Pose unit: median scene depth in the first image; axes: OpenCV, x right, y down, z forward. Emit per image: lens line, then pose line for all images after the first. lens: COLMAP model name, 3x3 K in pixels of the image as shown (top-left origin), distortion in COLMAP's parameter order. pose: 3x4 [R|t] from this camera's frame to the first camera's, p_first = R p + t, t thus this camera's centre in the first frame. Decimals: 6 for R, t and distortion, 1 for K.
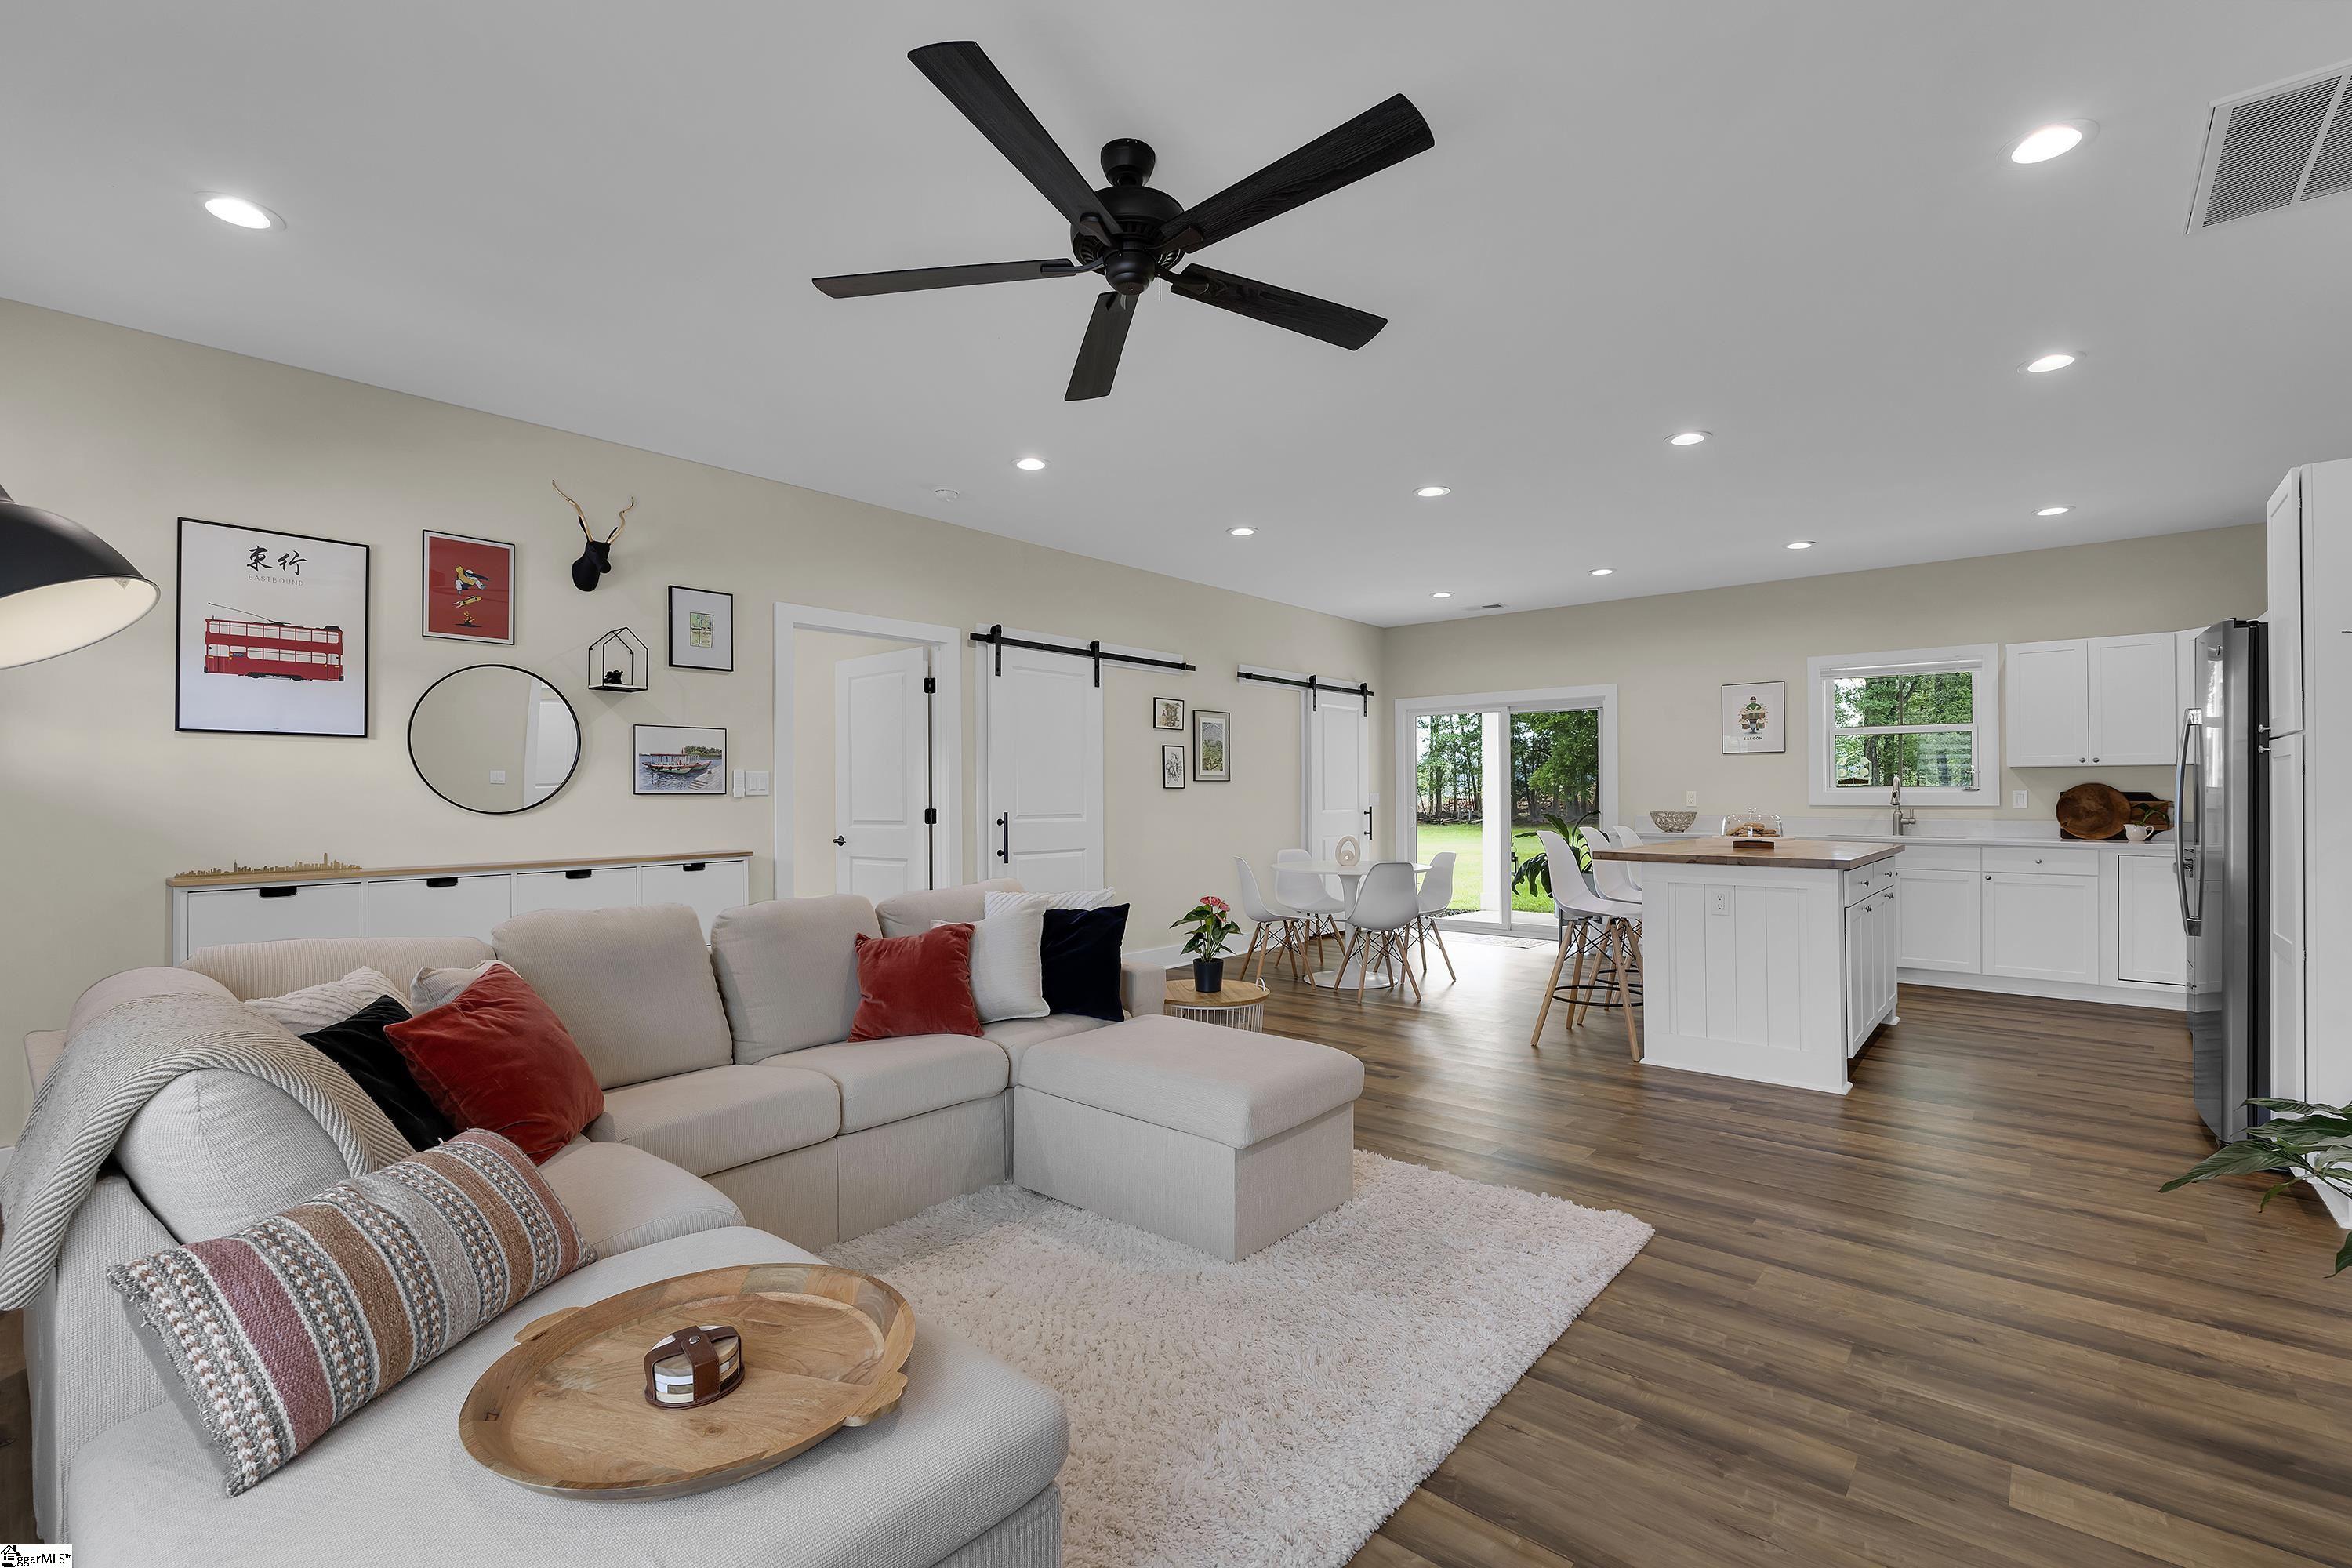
lens RADIAL K [[1040.7, 0, 1172.1], [0, 1040.7, 790.7], [0, 0, 1]] dist [-0.002959, 0.000493]
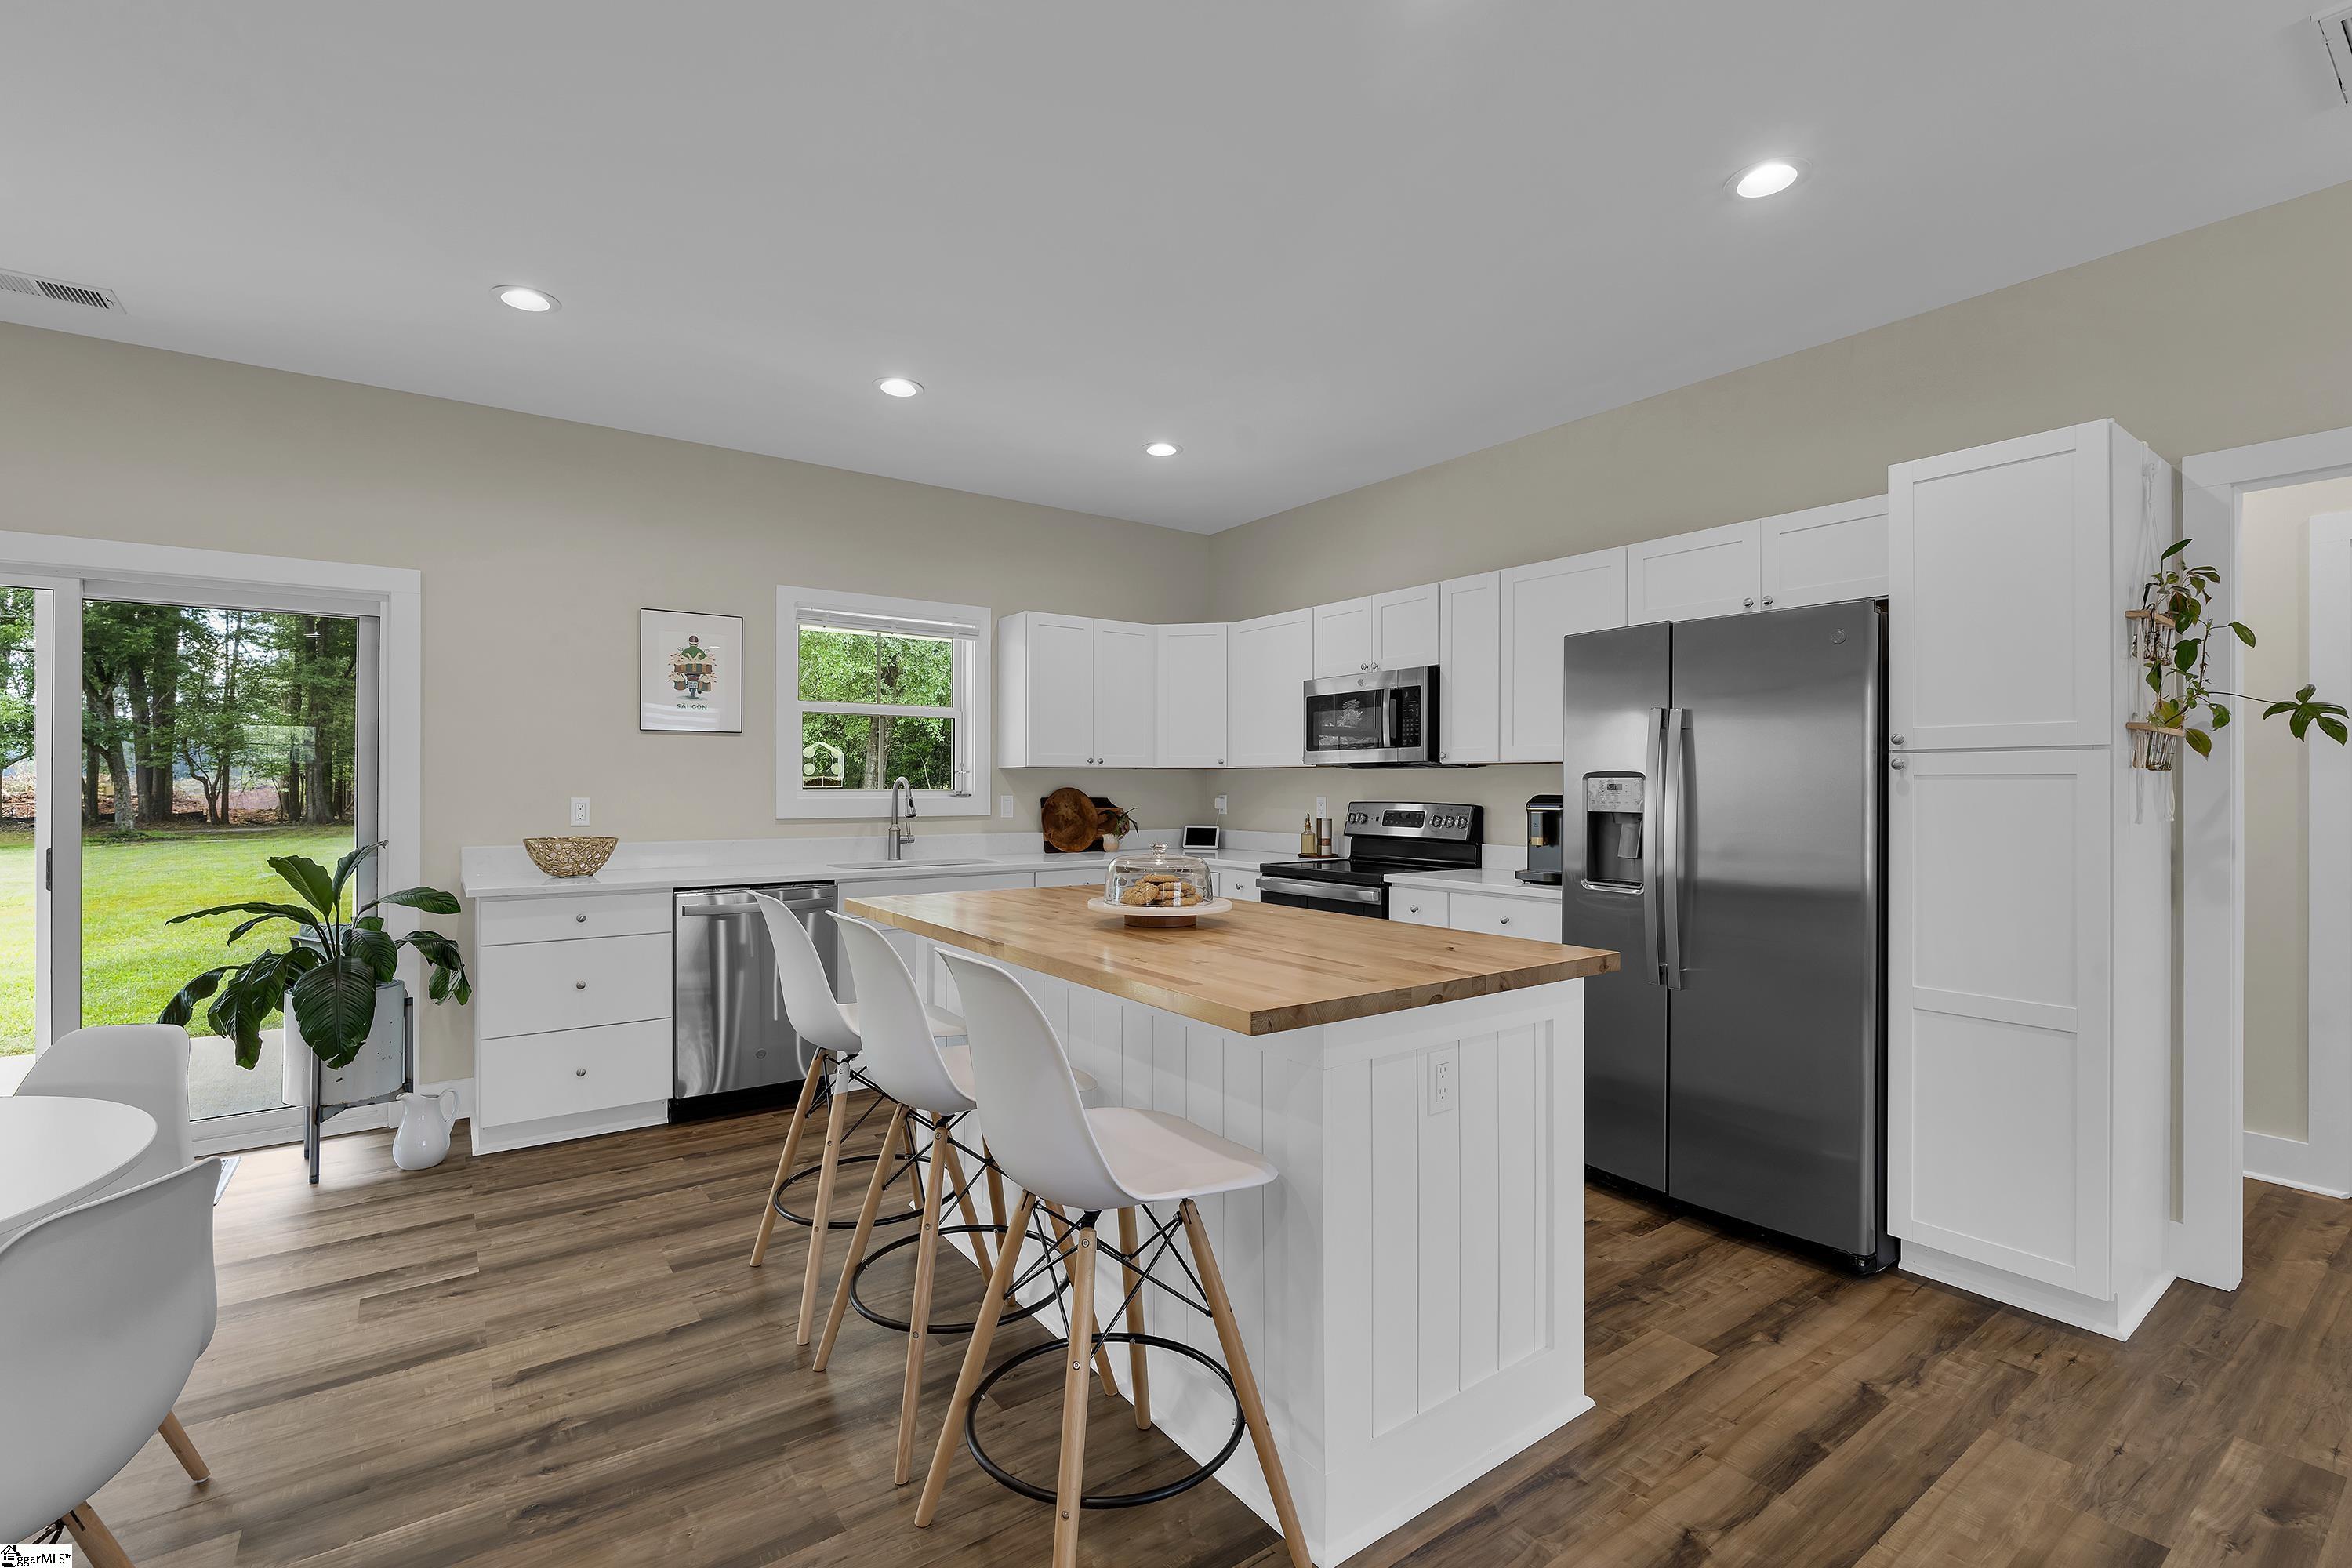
lens RADIAL K [[1040.7, 0, 1171.4], [0, 1040.7, 789.3], [0, 0, 1]] dist [-0.002959, 0.000493]
pose [[0.233260, -0.004037, 0.972406, 0.062199], [-0.005092, 0.999973, 0.005373, -0.010437], [-0.972401, -0.006205, 0.233233, 0.710467]]
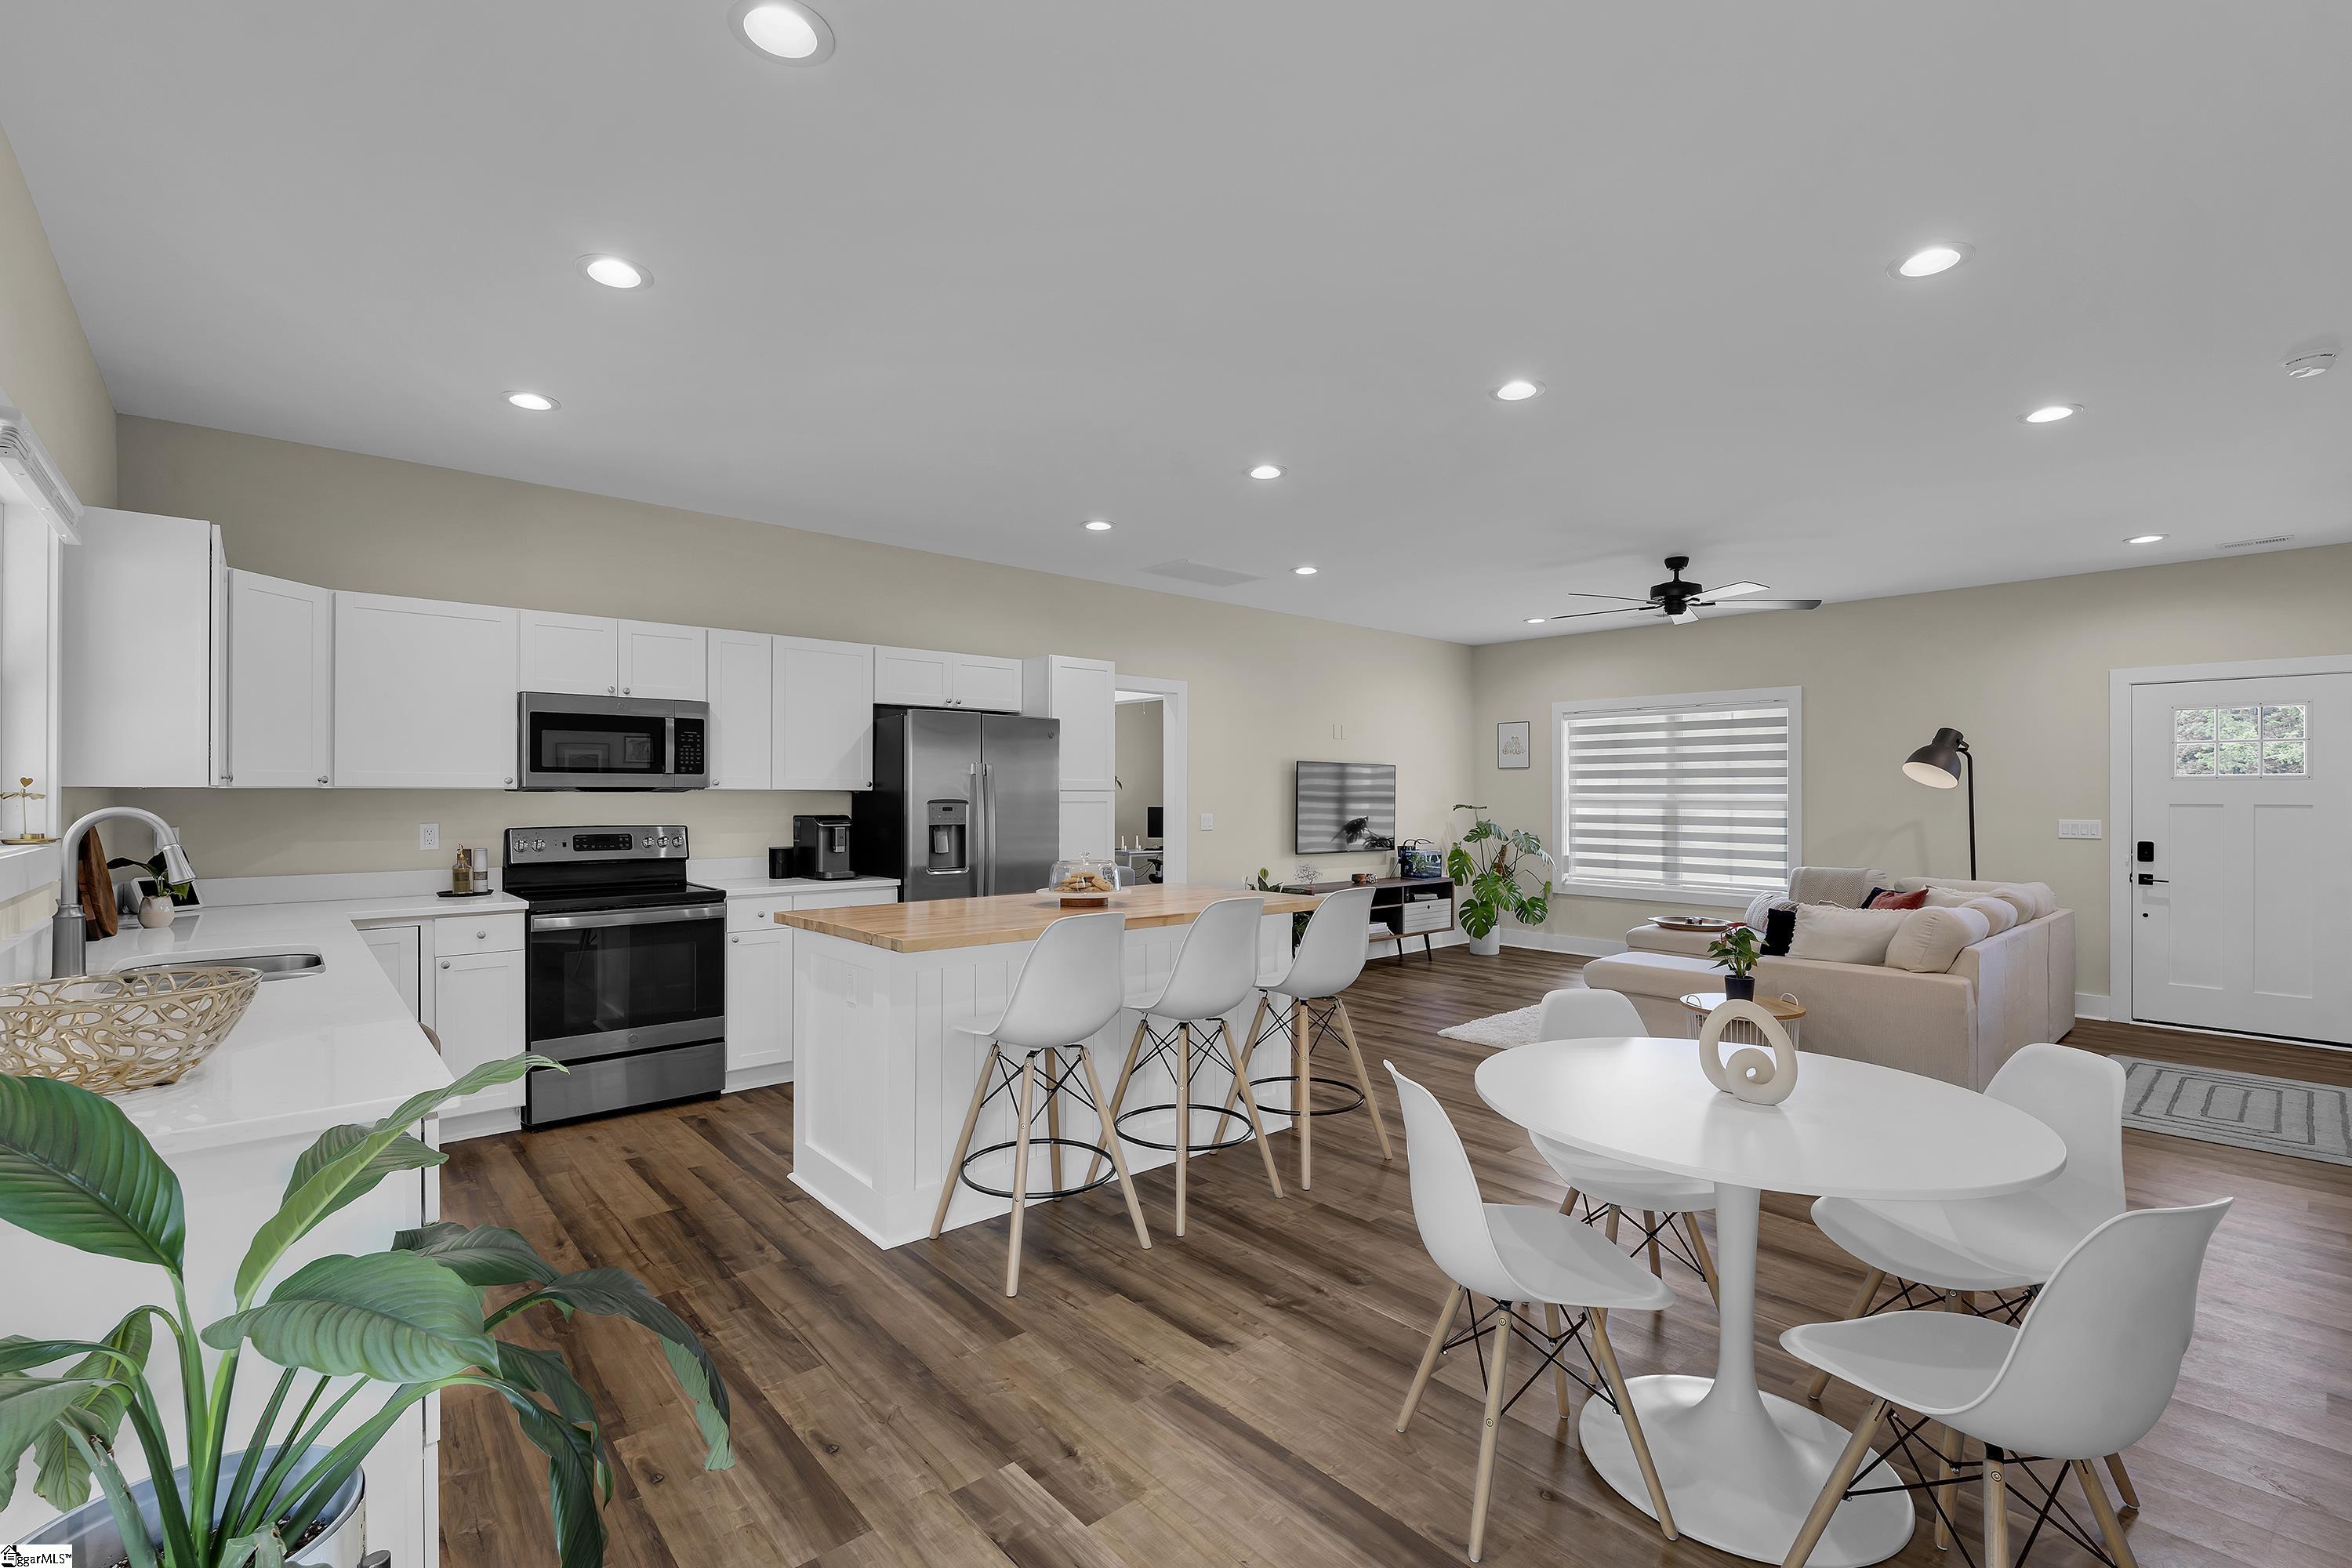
lens RADIAL K [[1040.7, 0, 1185.9], [0, 1040.7, 790.8], [0, 0, 1]] dist [-0.002959, 0.000493]
pose [[-0.992404, 0.000810, 0.123022, 0.322441], [-0.000440, 0.999949, -0.010128, -0.016482], [-0.123023, -0.010105, -0.992352, 1.422929]]
